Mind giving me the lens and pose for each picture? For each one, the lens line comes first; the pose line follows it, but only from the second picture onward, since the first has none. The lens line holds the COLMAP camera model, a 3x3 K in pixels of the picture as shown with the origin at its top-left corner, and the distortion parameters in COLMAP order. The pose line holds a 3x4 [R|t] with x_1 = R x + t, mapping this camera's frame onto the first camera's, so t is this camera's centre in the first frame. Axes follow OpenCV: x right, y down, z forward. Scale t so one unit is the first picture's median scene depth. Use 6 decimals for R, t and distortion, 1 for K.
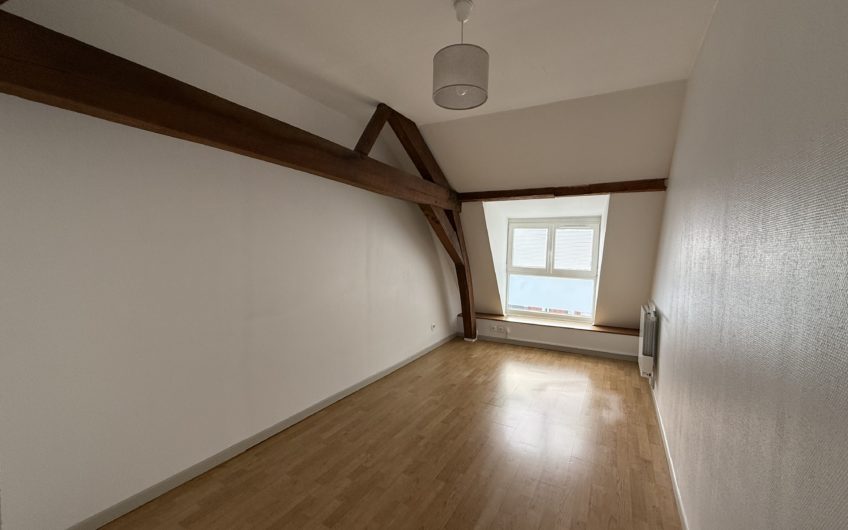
lens RADIAL K [[342.7, 0, 424.0], [0, 342.7, 265.0], [0, 0, 1]] dist [0.000616, 0.000017]
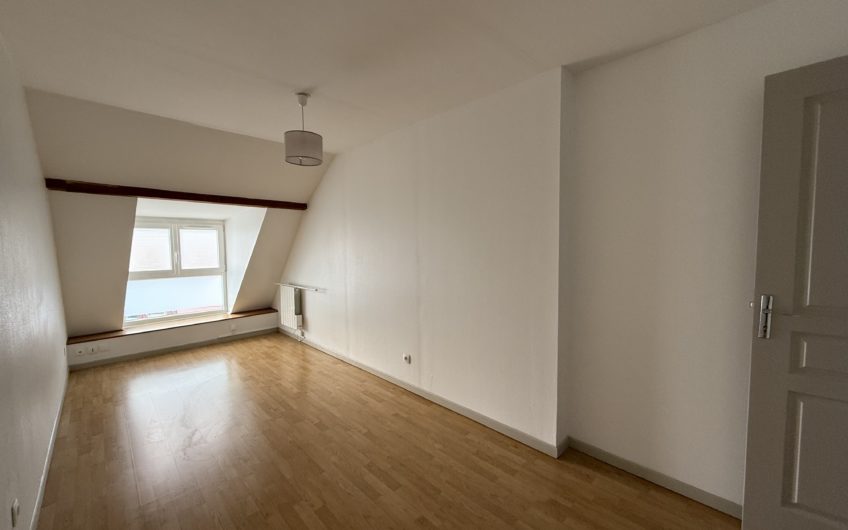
lens RADIAL K [[329.7, 0, 424.0], [0, 329.7, 265.0], [0, 0, 1]] dist [-0.000306, -0.000032]
pose [[0.294700, -0.082447, 0.952026, -0.340691], [0.060833, 0.995869, 0.067413, -0.023759], [-0.953652, 0.038048, 0.298498, 0.030216]]
